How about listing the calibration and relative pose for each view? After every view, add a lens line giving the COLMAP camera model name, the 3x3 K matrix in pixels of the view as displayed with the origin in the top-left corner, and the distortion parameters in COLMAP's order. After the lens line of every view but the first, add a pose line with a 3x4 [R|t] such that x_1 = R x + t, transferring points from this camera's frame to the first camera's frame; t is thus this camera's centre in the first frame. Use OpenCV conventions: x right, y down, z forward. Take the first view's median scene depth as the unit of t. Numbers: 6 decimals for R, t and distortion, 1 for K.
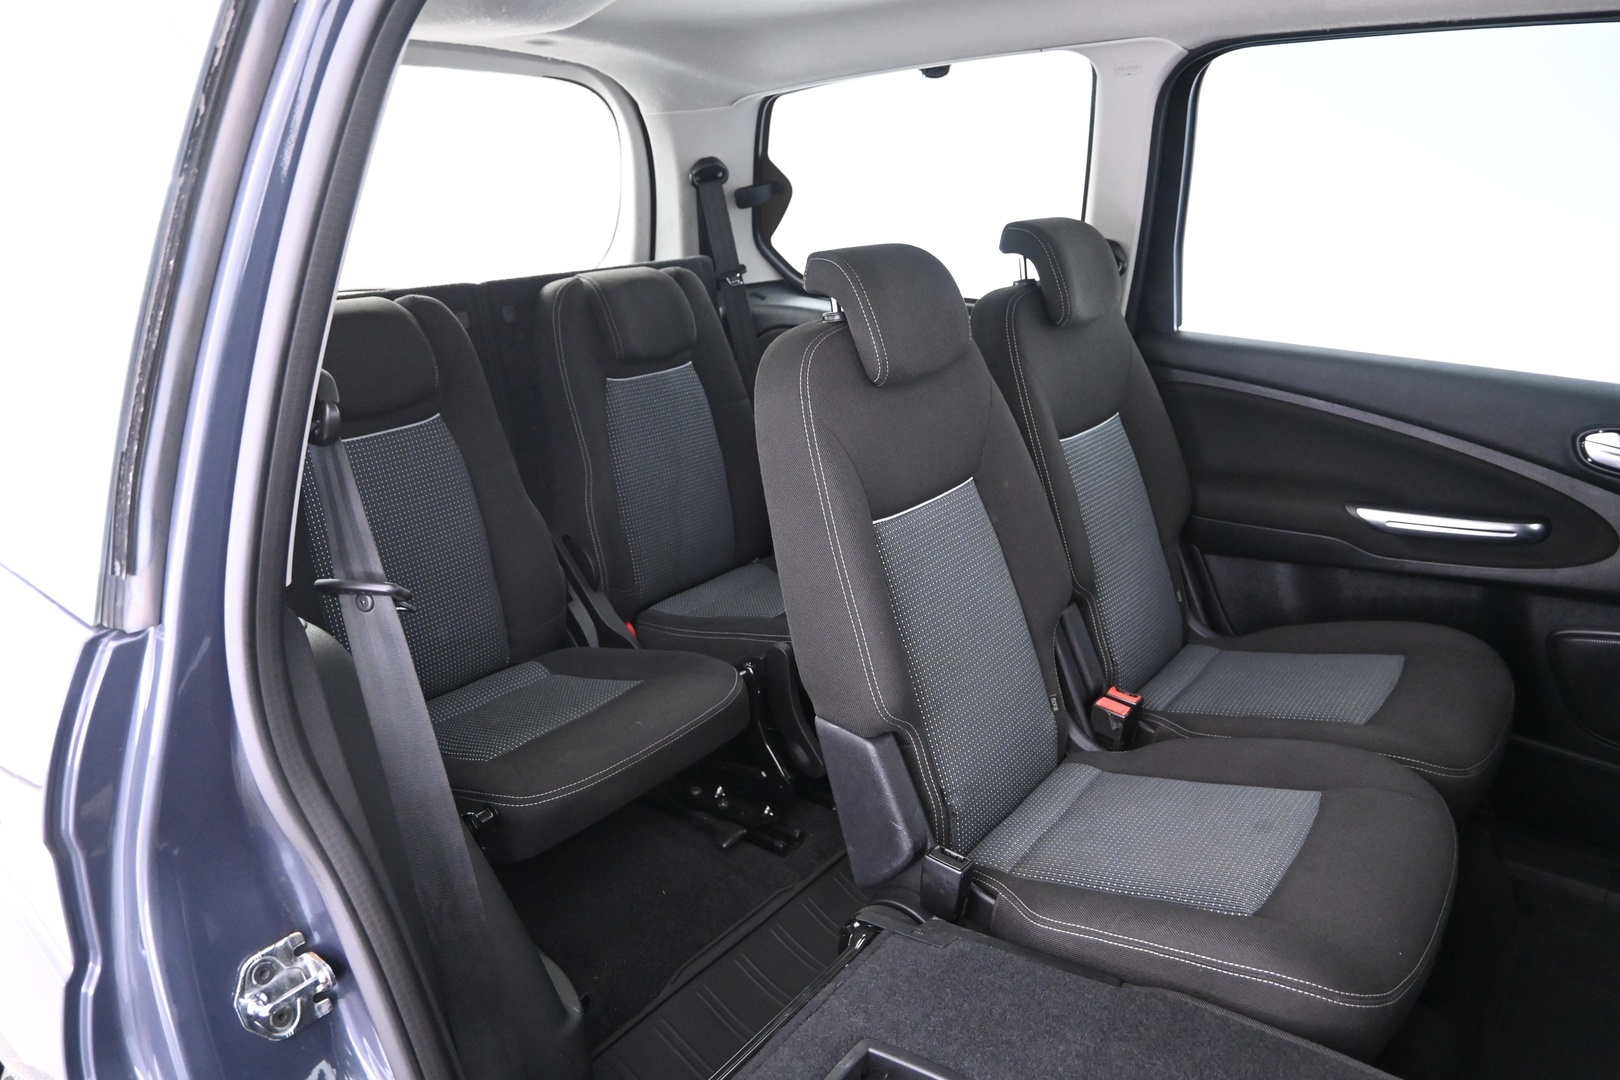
lens RADIAL K [[1138.8, 0, 810.0], [0, 1138.8, 540.0], [0, 0, 1]] dist [0.008657, 0.001930]
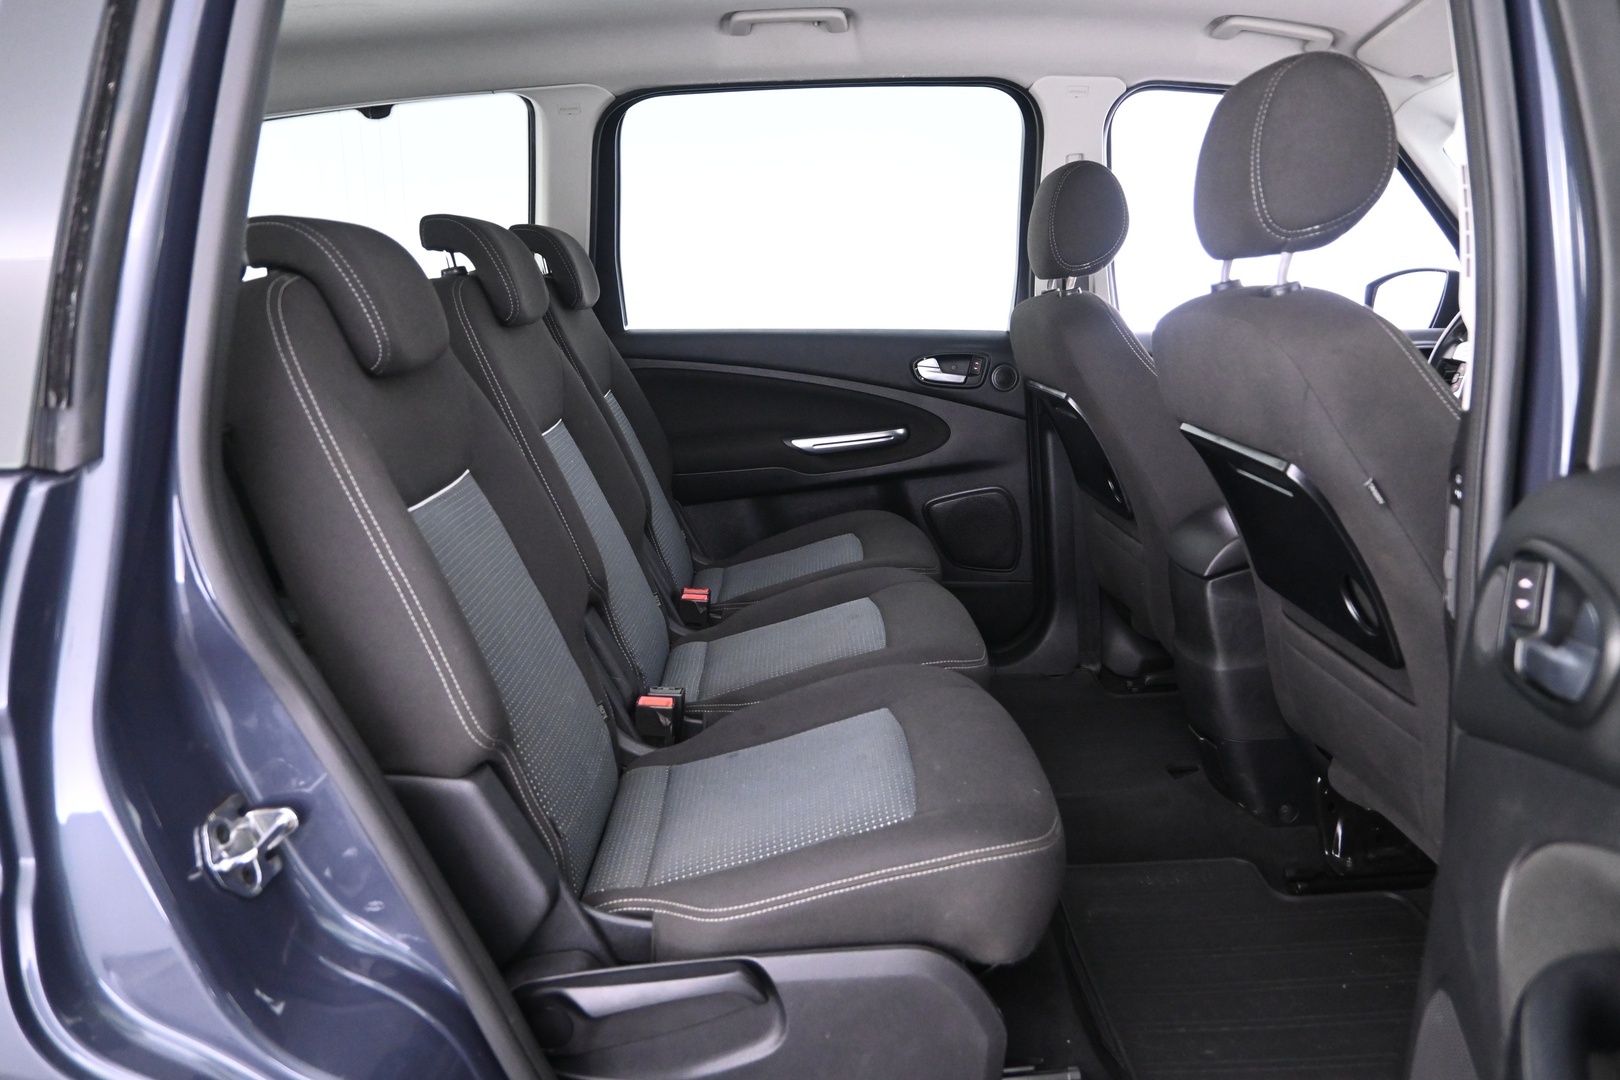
lens RADIAL K [[1138.8, 0, 810.0], [0, 1138.8, 540.0], [0, 0, 1]] dist [0.008657, 0.001930]
pose [[0.783484, -0.158659, 0.600817, -0.347735], [0.231909, 0.971657, -0.045829, 0.164055], [-0.576517, 0.175241, 0.798072, -0.058344]]
